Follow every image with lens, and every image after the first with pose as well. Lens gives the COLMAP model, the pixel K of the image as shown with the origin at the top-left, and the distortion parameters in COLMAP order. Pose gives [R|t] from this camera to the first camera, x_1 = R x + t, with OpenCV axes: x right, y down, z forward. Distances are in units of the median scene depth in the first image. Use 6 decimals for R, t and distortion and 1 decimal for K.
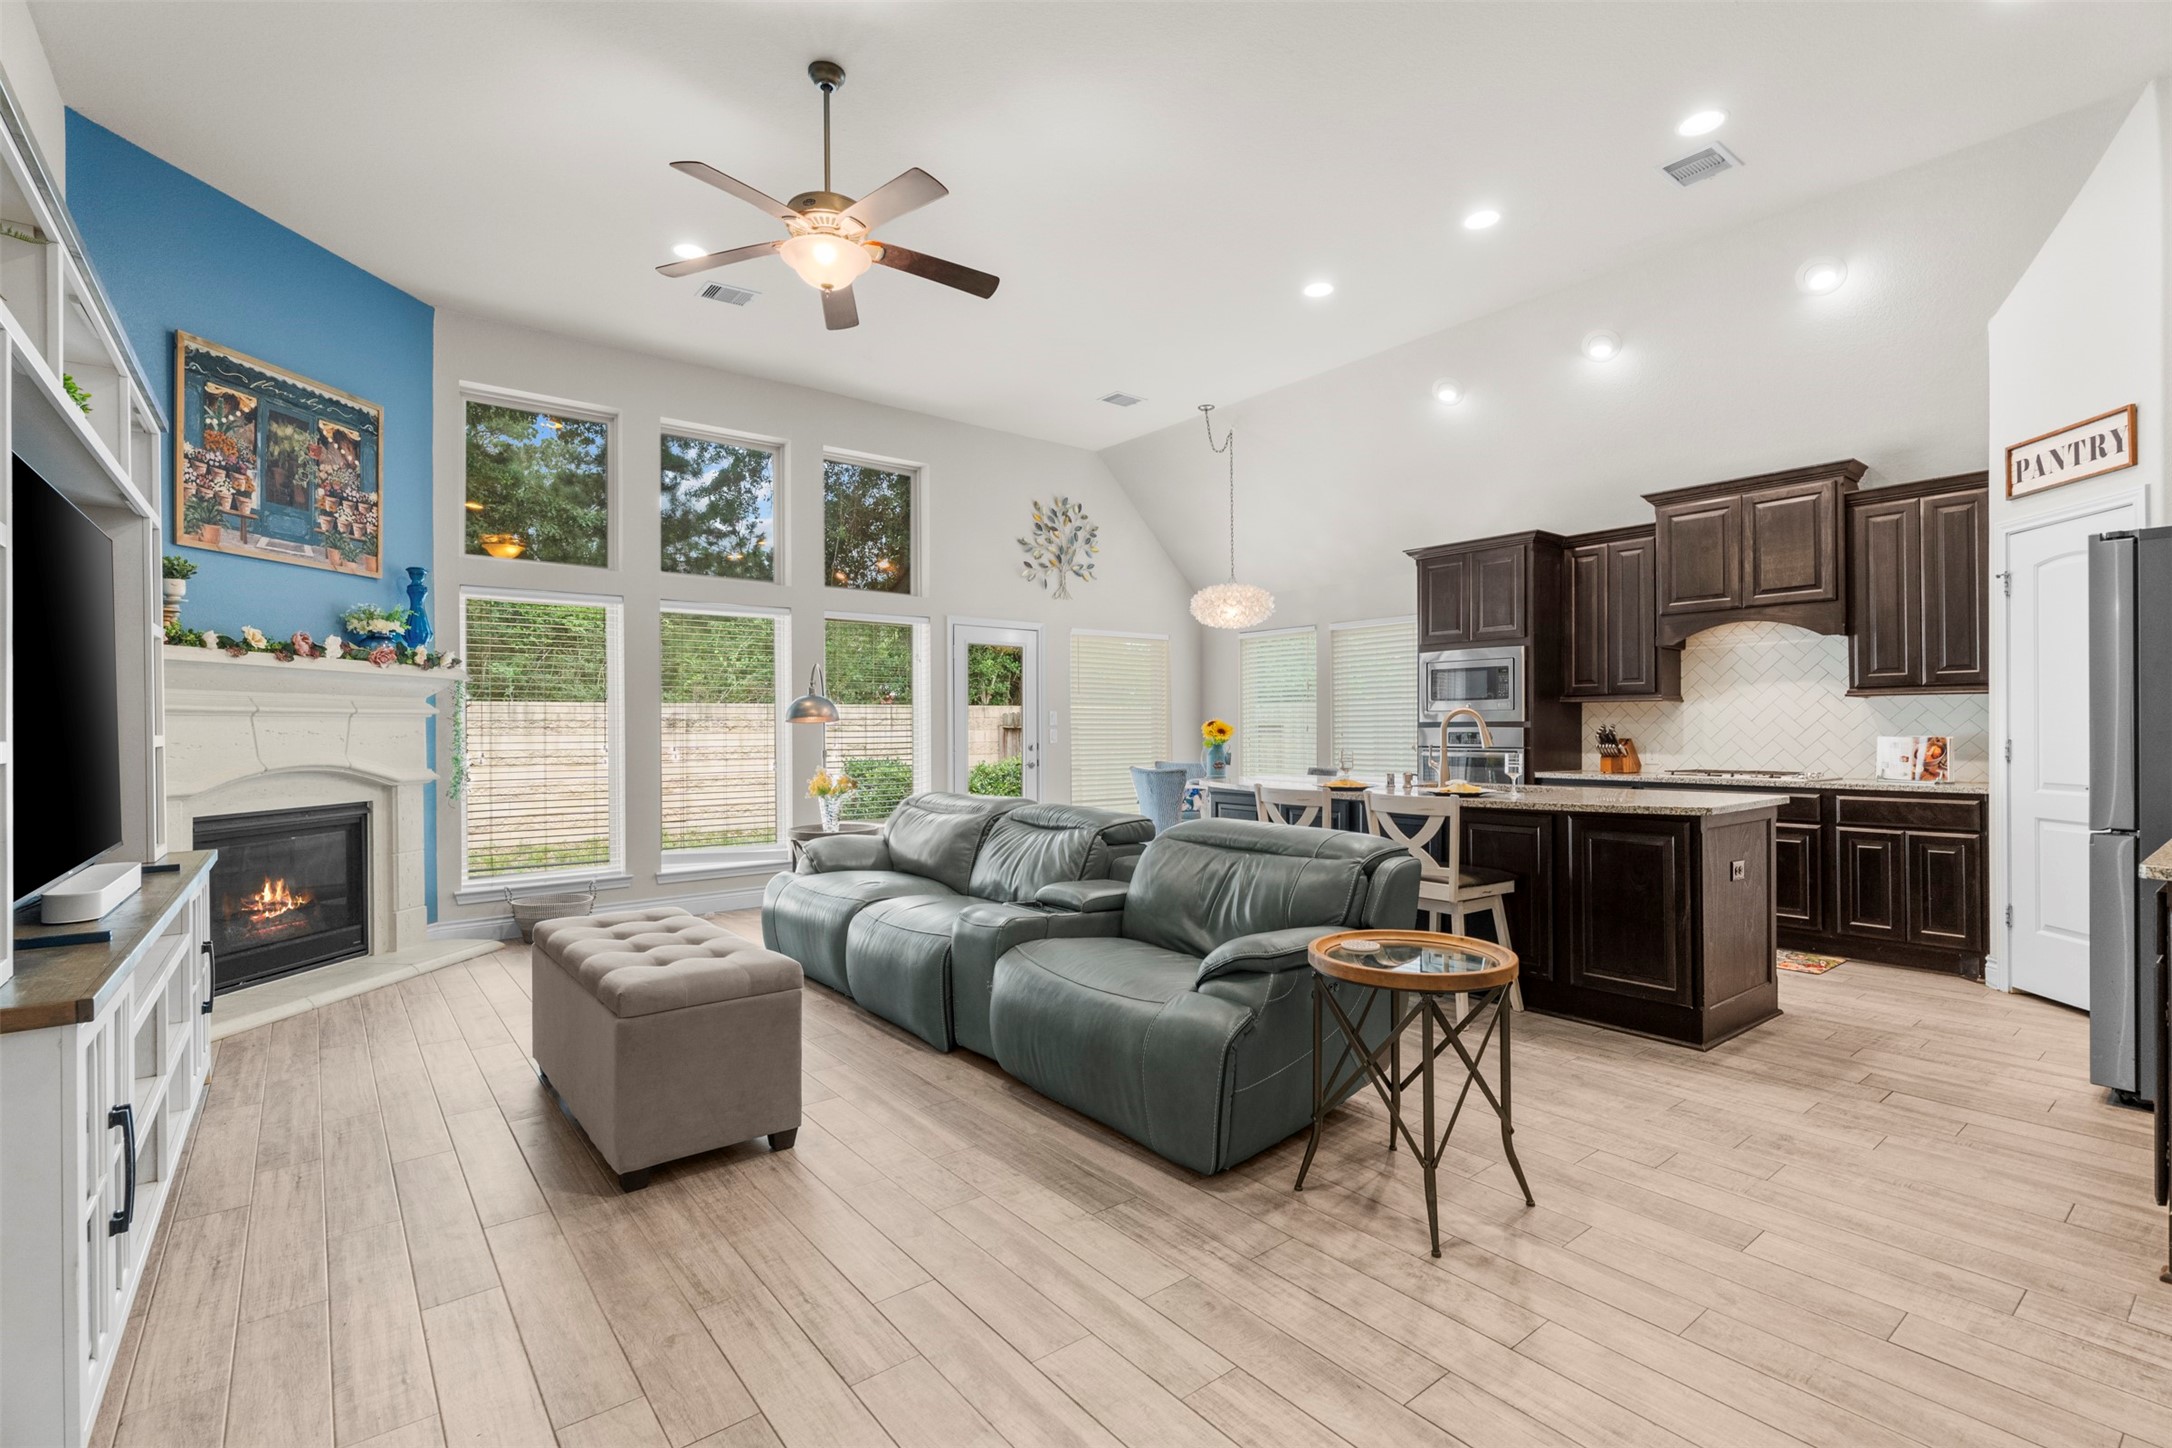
lens RADIAL K [[983.7, 0, 1083.2], [0, 983.7, 723.6], [0, 0, 1]] dist [-0.000286, 0.000121]
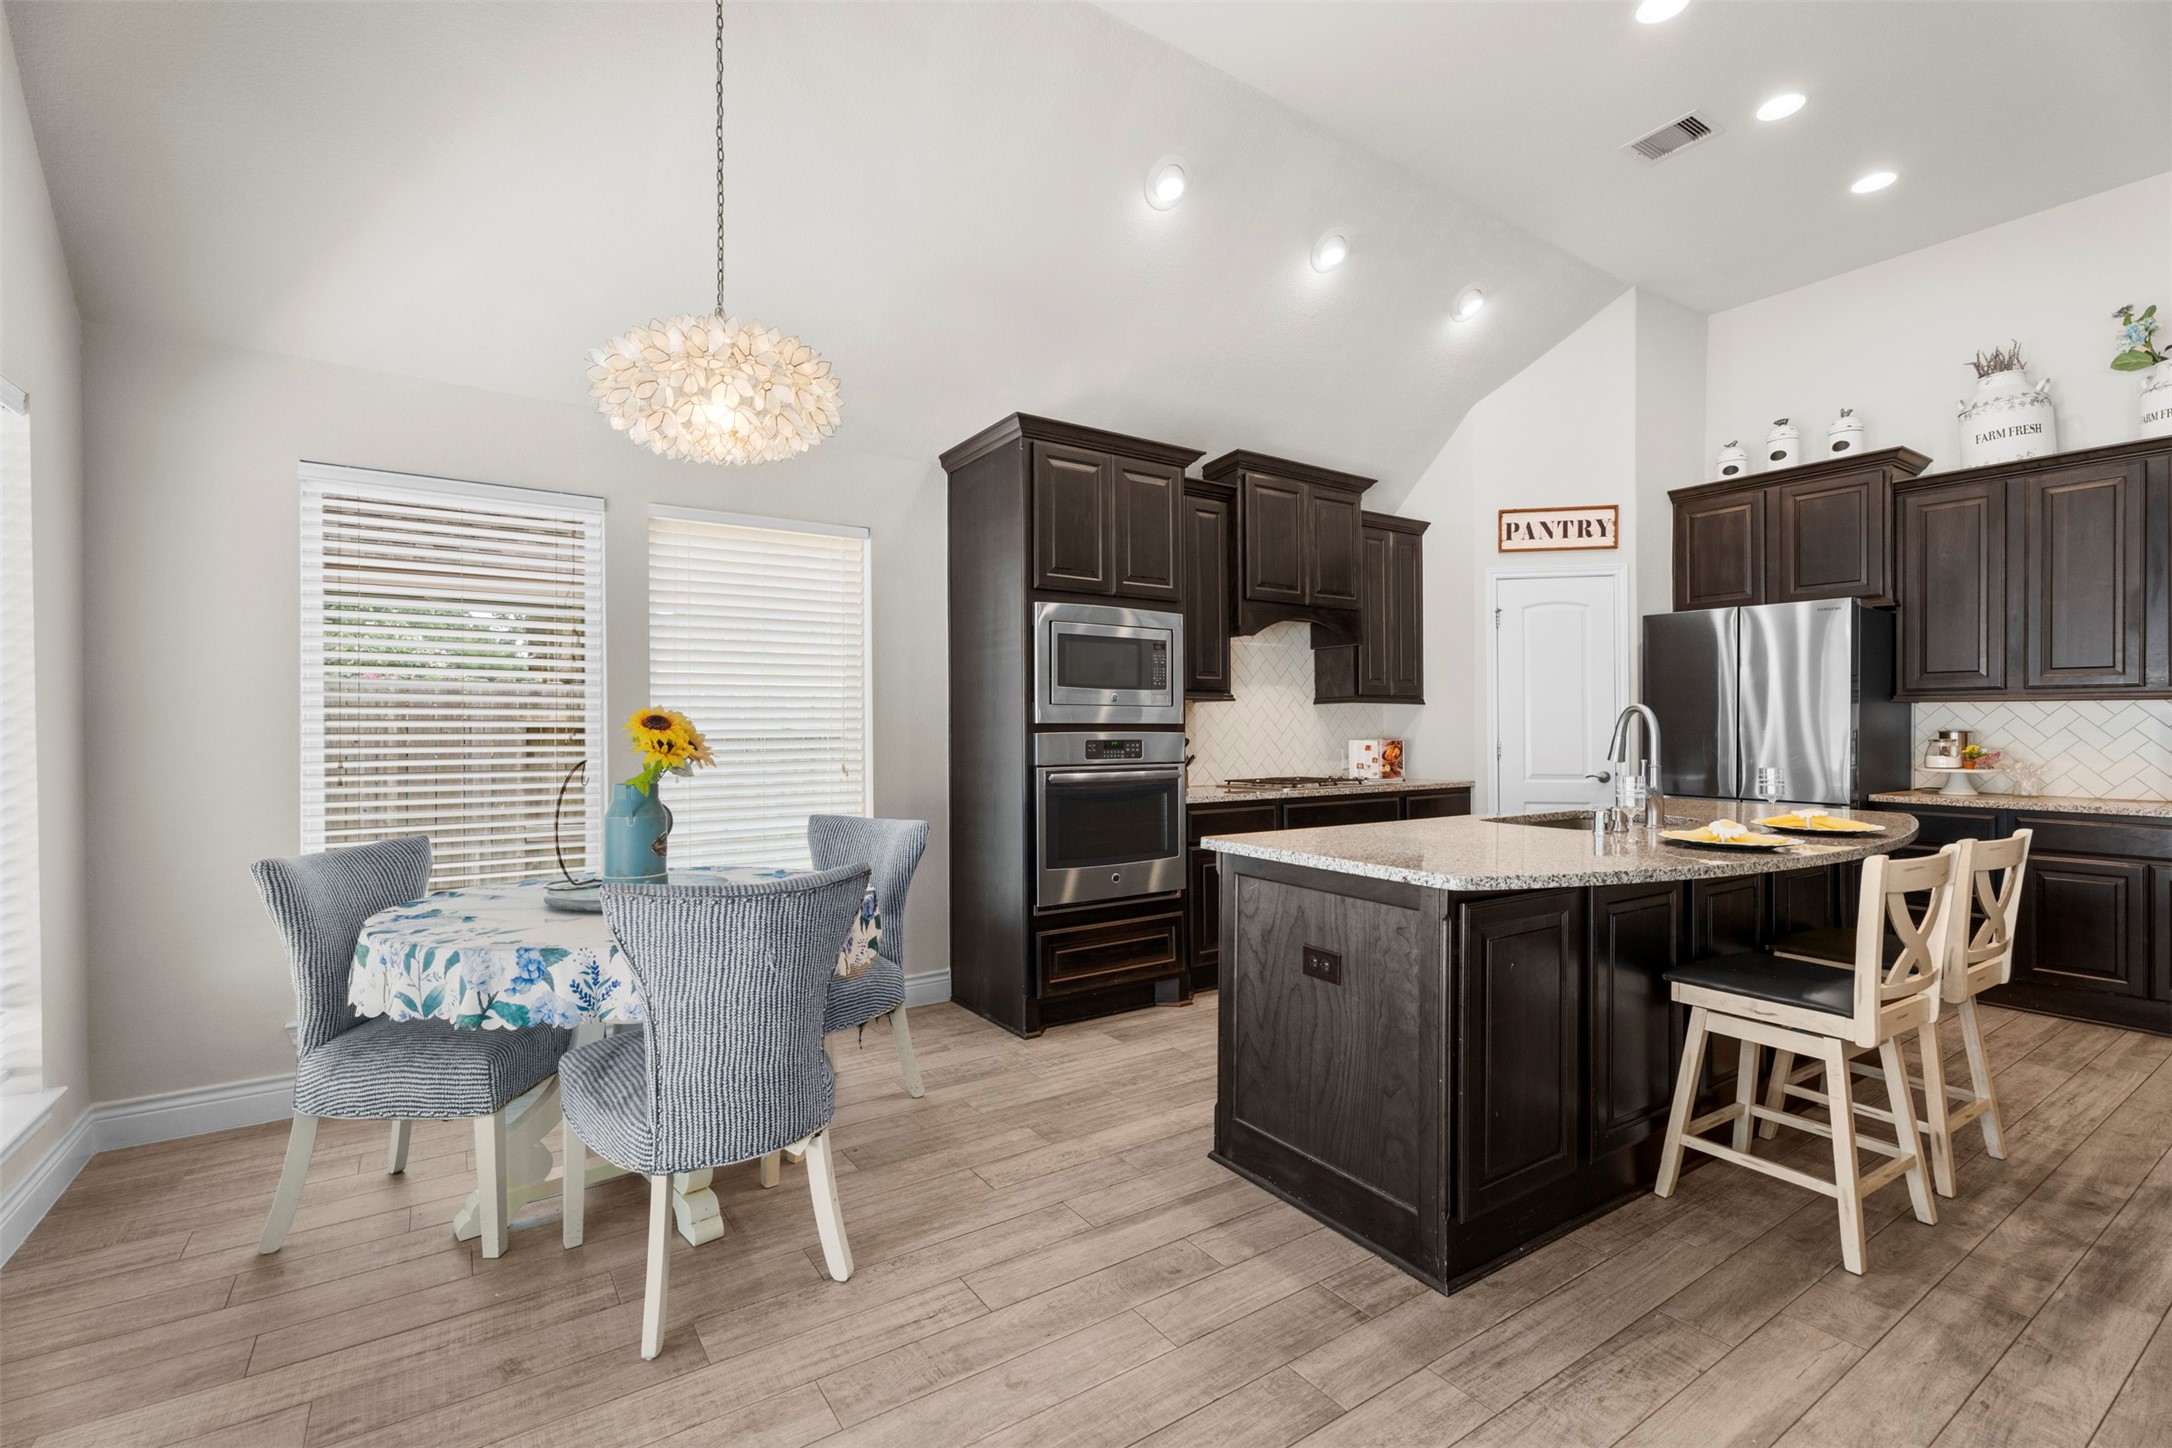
lens RADIAL K [[951.2, 0, 1075.1], [0, 951.2, 729.3], [0, 0, 1]] dist [0.000625, 0.000523]
pose [[0.077293, 0.003015, 0.997004, -0.296663], [-0.003313, 0.999991, -0.002767, 0.005188], [-0.997003, -0.003090, 0.077302, 1.352091]]
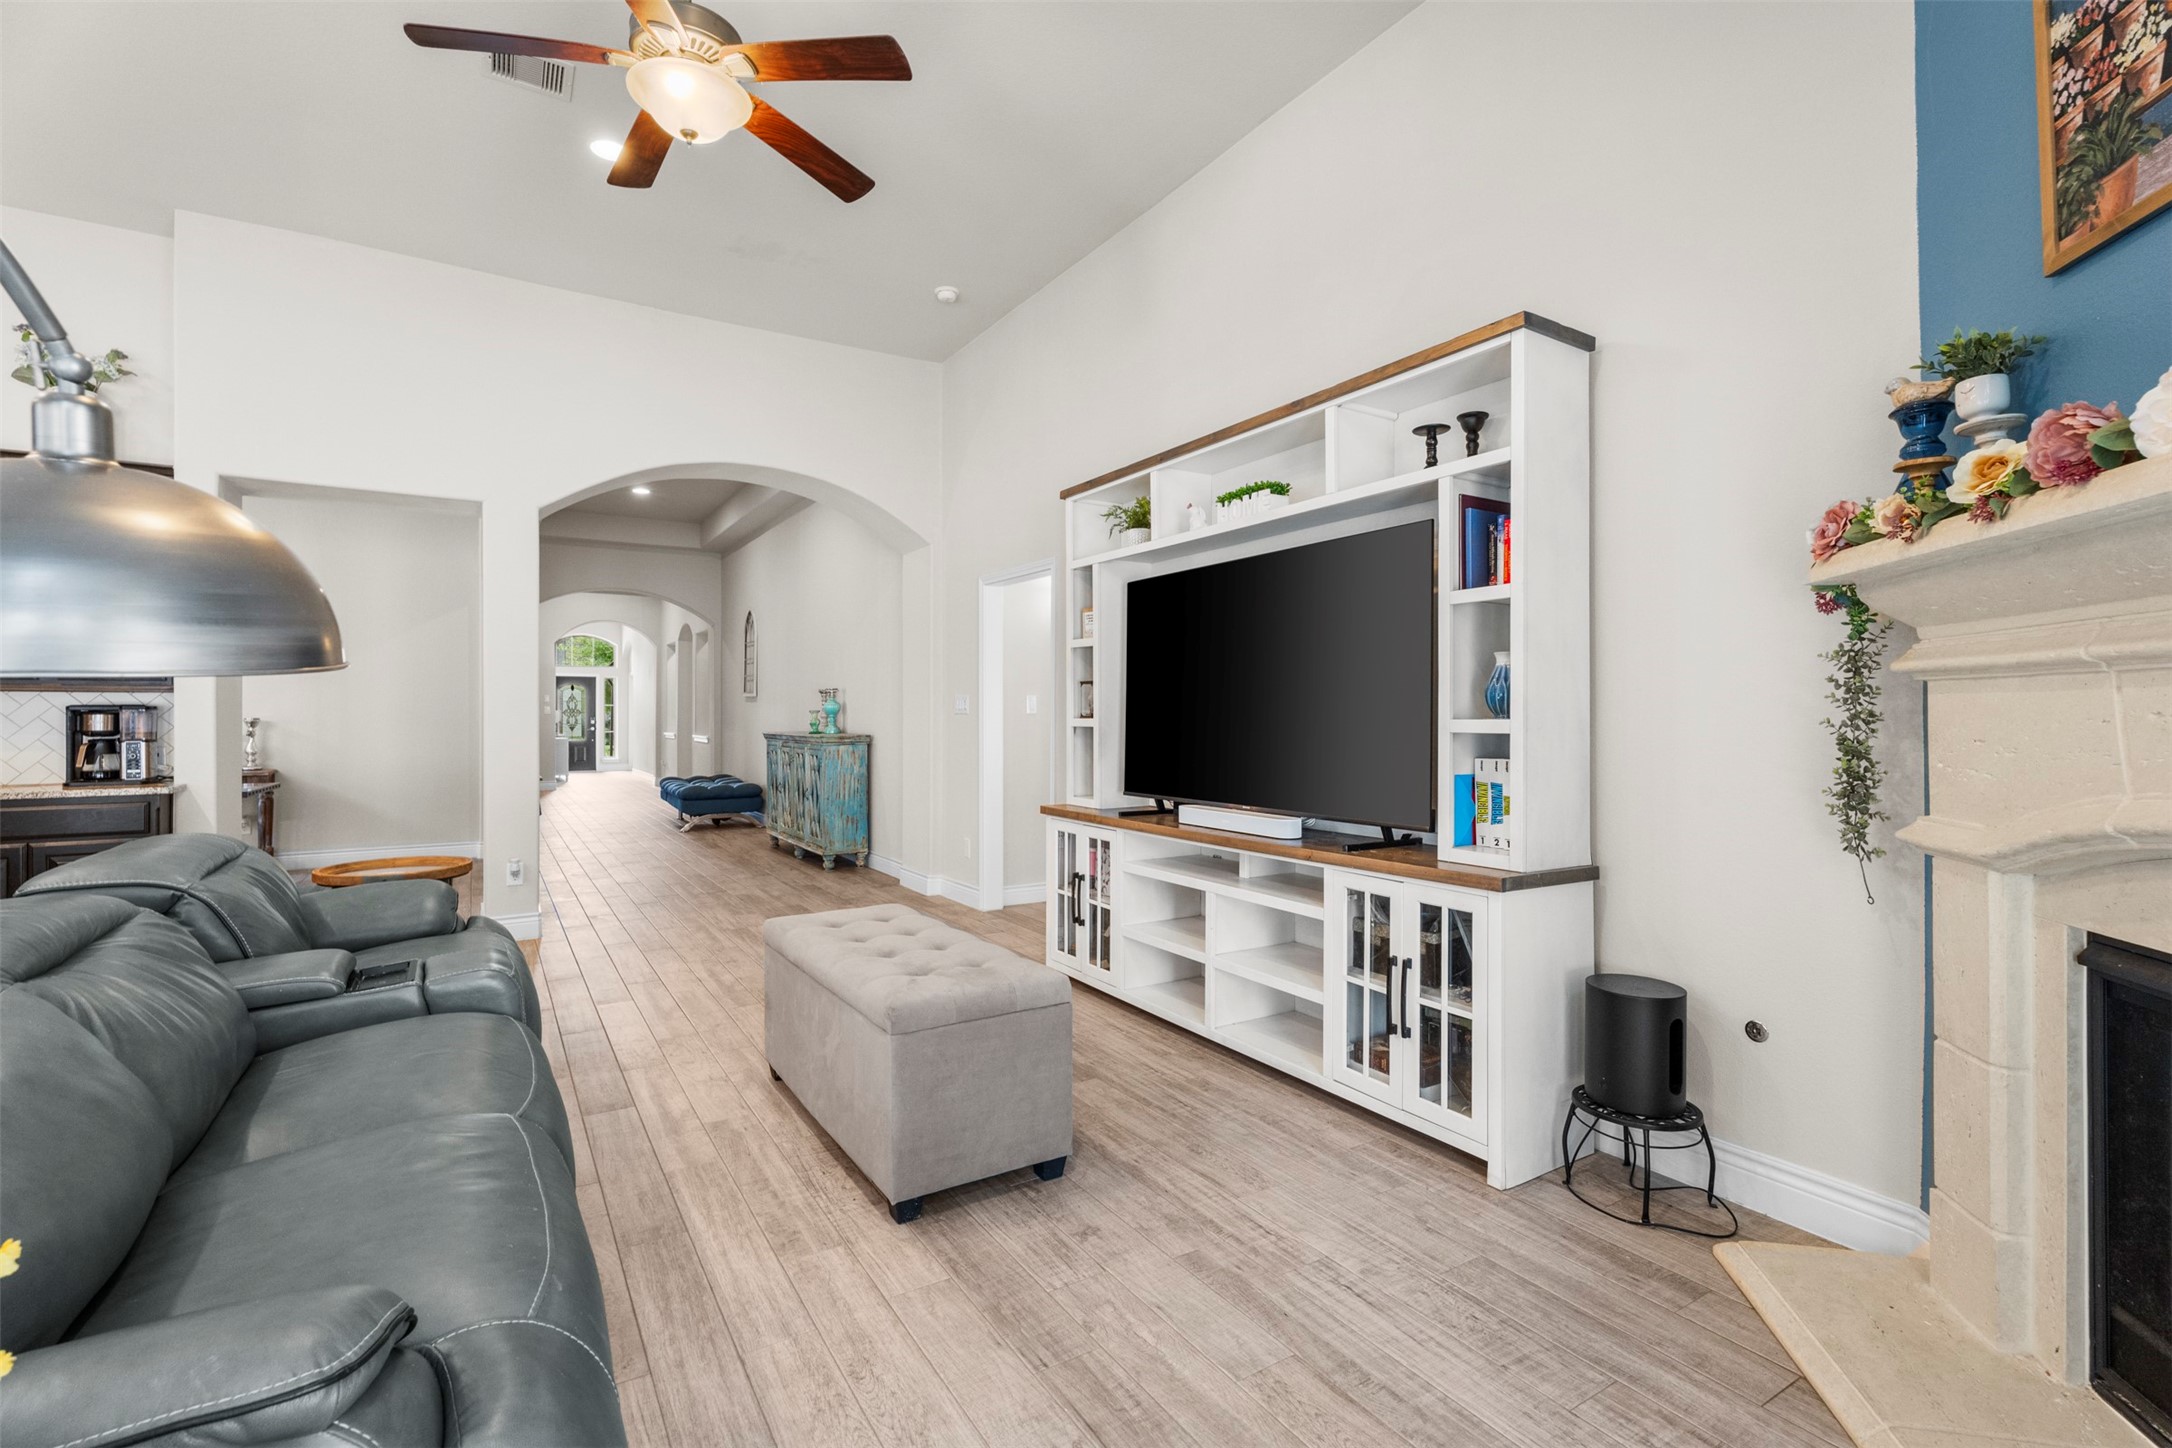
lens RADIAL K [[977.6, 0, 1092.2], [0, 977.6, 717.9], [0, 0, 1]] dist [0.000132, -0.001217]
pose [[-0.994664, 0.007062, 0.102925, -0.490372], [0.007033, 0.999975, -0.000648, 0.006078], [-0.102927, 0.000079, -0.994689, 1.303131]]
